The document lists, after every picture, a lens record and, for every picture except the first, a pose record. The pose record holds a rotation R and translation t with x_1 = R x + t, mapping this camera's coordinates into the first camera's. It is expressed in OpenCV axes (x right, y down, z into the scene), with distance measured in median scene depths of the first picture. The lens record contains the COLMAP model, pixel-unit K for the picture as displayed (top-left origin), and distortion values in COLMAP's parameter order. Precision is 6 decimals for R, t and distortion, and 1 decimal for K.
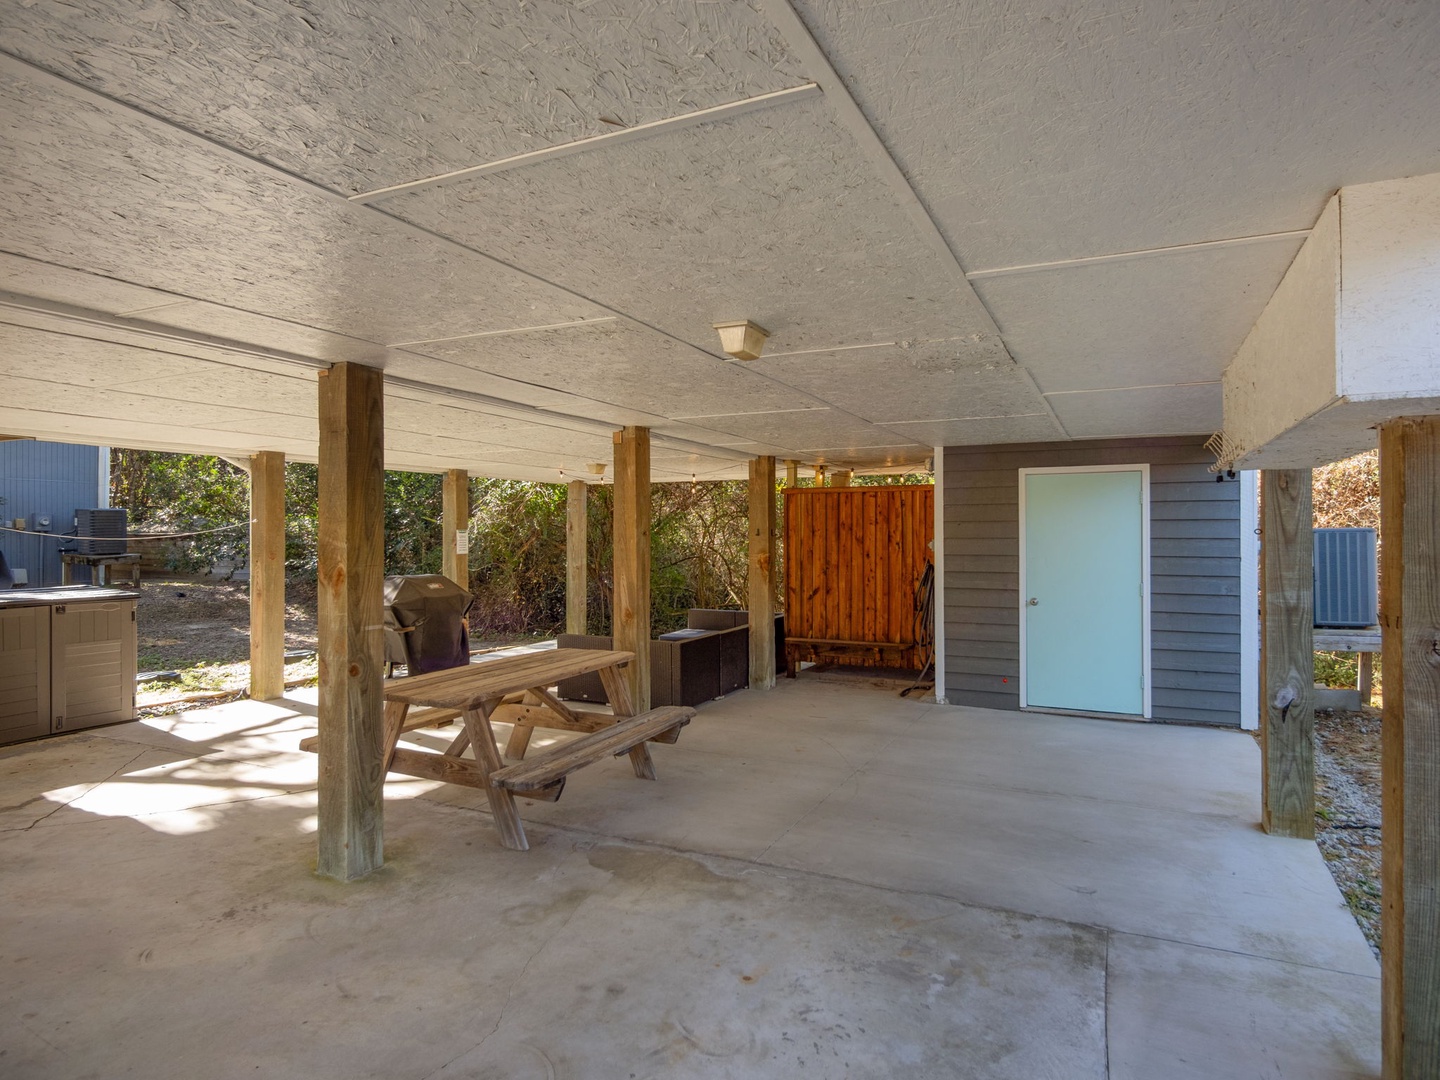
lens RADIAL K [[833.5, 0, 737.9], [0, 833.5, 534.8], [0, 0, 1]] dist [0.001593, -0.001555]
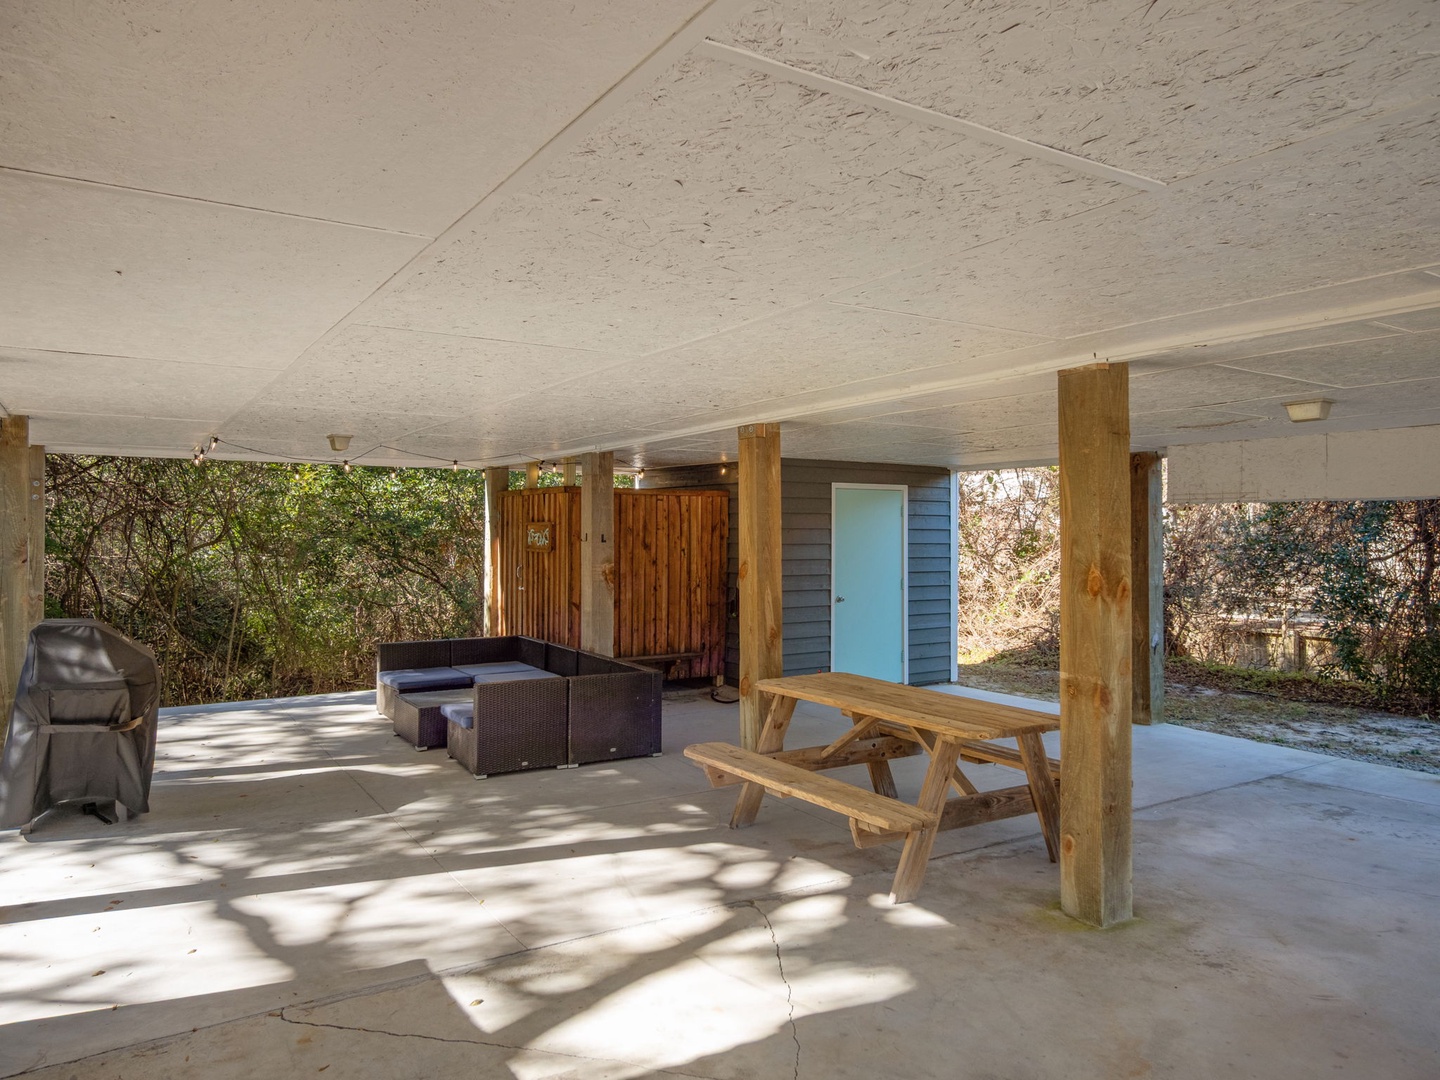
lens RADIAL K [[960.5, 0, 720.0], [0, 960.5, 540.0], [0, 0, 1]] dist [-0.003232, -0.002269]
pose [[0.537423, -0.001924, 0.843310, -1.563768], [-0.000967, 0.999995, 0.002898, -0.009292], [-0.843312, -0.002373, 0.537419, 0.786679]]
